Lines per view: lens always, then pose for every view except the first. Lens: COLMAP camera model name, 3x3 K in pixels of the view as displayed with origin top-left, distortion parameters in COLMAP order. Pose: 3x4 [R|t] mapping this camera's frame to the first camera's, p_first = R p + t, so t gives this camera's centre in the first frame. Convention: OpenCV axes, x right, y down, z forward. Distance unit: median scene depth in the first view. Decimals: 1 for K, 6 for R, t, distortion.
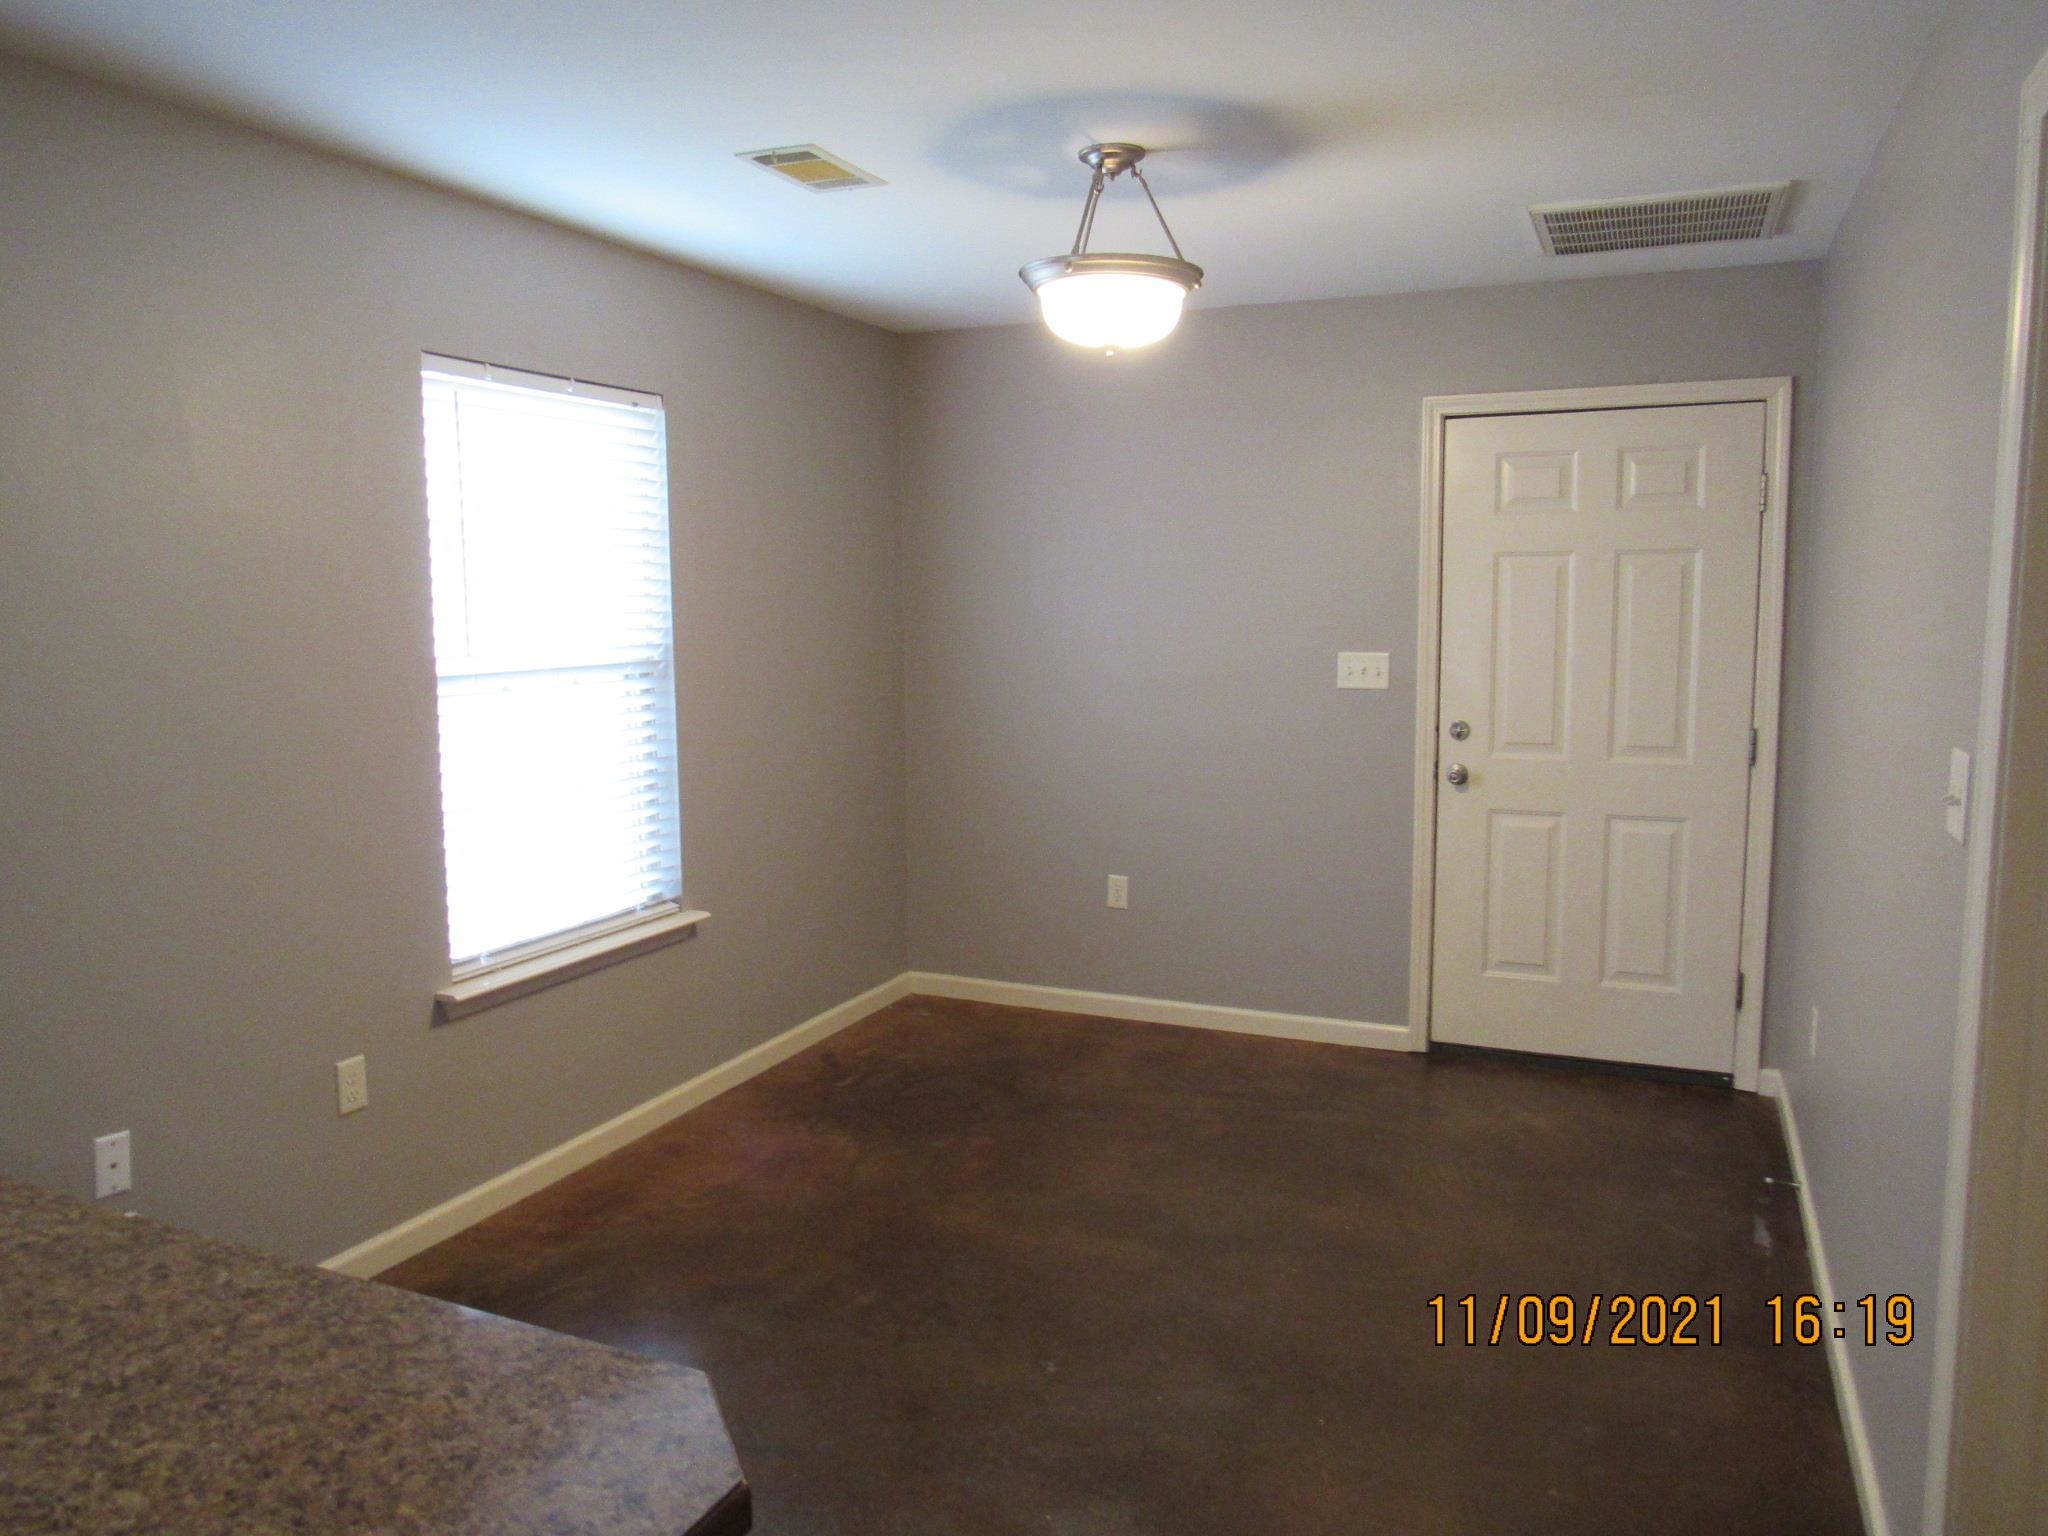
lens RADIAL K [[1442.4, 0, 1024.7], [0, 1442.4, 764.7], [0, 0, 1]] dist [0.008808, 0.002606]
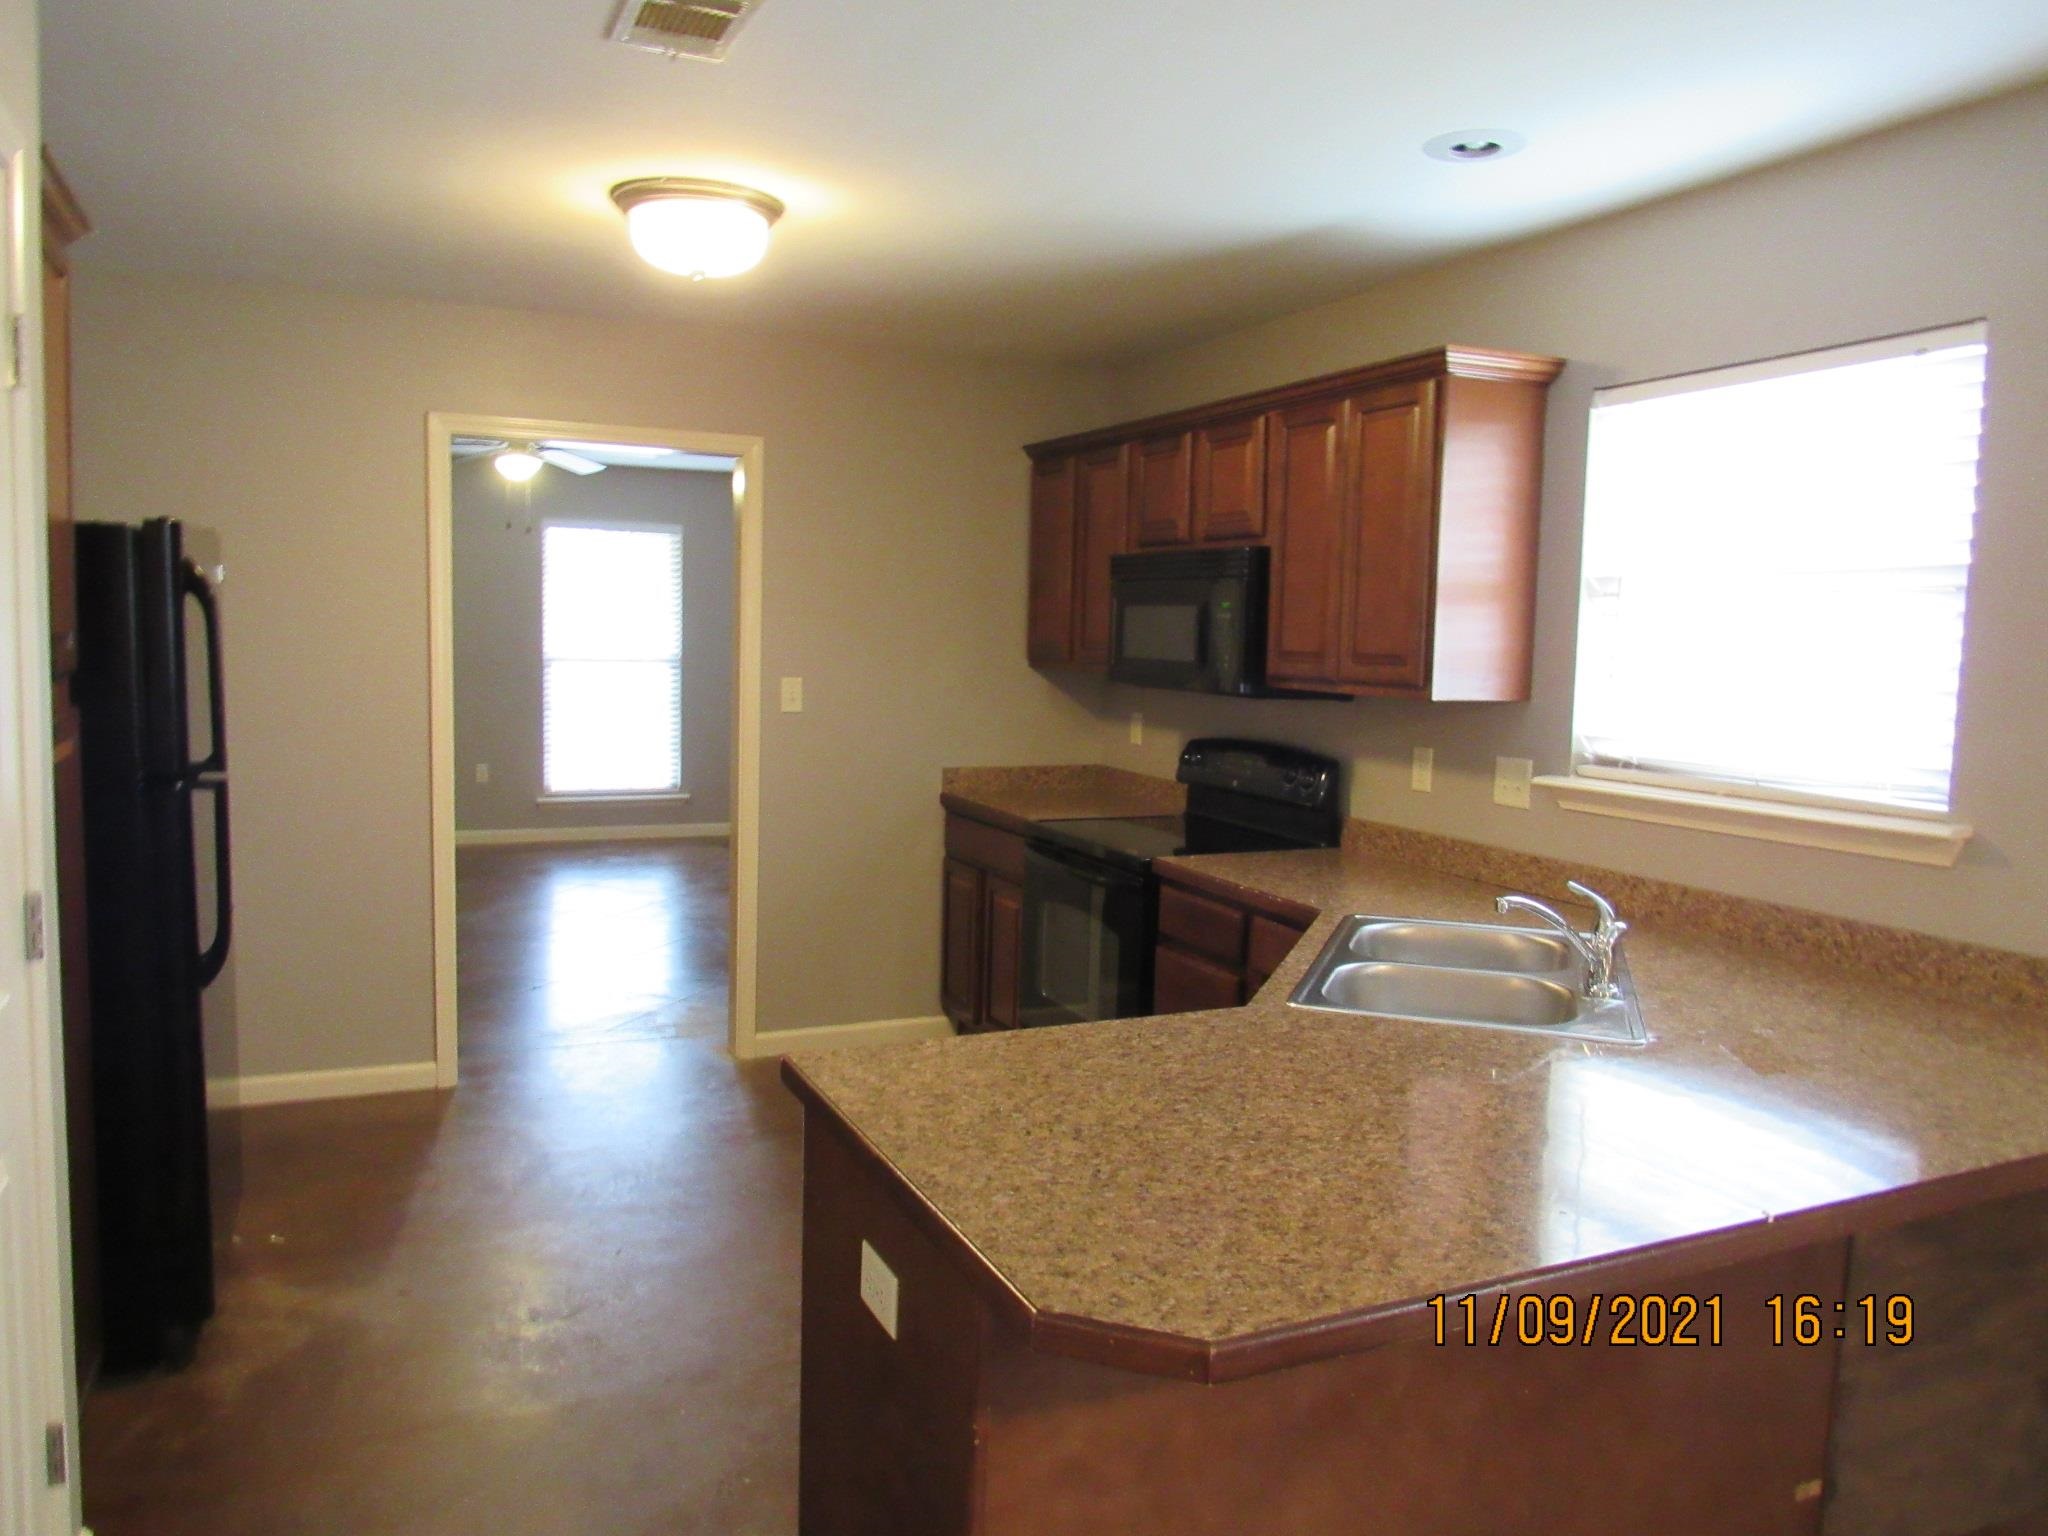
lens RADIAL K [[1442.4, 0, 1021.6], [0, 1442.4, 766.9], [0, 0, 1]] dist [0.008808, 0.002606]
pose [[-0.648355, 0.056985, -0.759203, 0.720921], [-0.108869, 0.980007, 0.166533, -0.177118], [0.753514, 0.190626, -0.629188, 1.610051]]
